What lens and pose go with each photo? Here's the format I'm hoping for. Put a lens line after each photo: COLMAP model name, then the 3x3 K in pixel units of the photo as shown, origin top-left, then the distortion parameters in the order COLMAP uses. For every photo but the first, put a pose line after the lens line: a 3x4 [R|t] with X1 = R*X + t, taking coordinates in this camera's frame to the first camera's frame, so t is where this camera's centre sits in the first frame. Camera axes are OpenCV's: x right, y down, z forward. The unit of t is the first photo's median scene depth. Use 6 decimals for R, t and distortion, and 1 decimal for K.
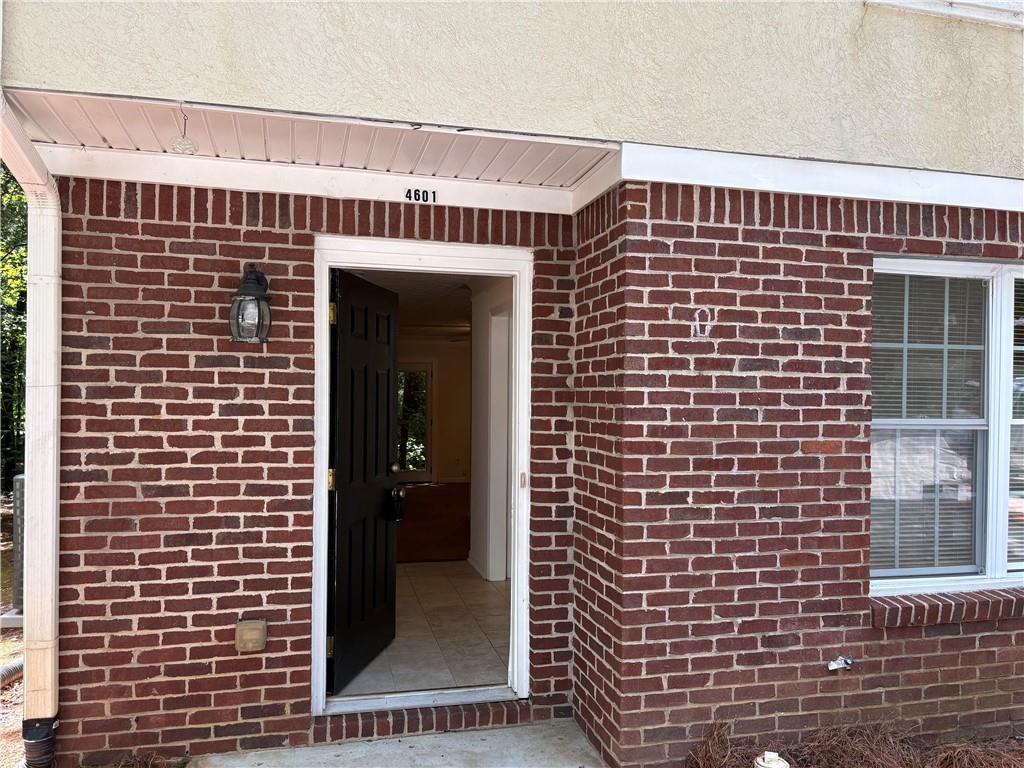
lens RADIAL K [[780.2, 0, 517.5], [0, 780.2, 396.3], [0, 0, 1]] dist [0.063948, -0.063929]
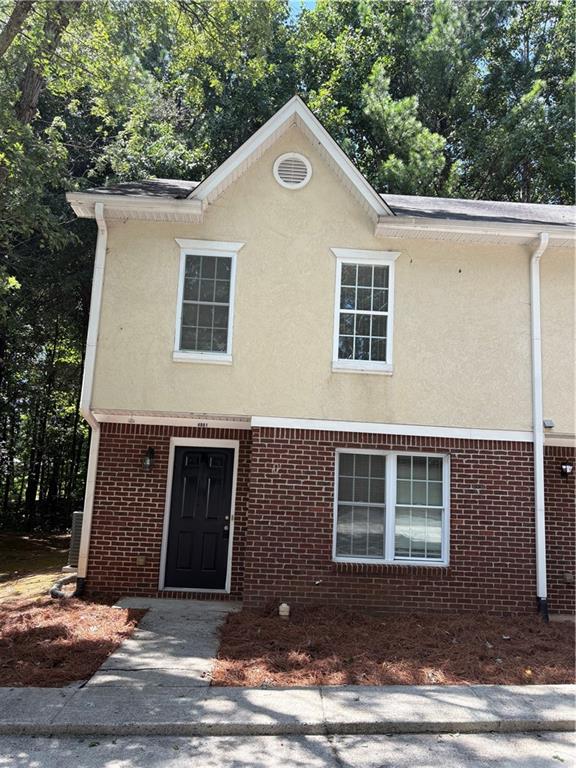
lens RADIAL K [[585.2, 0, 284.4], [0, 585.2, 386.7], [0, 0, 1]] dist [0.063948, -0.063929]
pose [[0.979723, 0.004701, -0.200301, 0.737993], [-0.038113, 0.985843, -0.163284, -0.031182], [0.196698, 0.167607, 0.966032, -1.382664]]
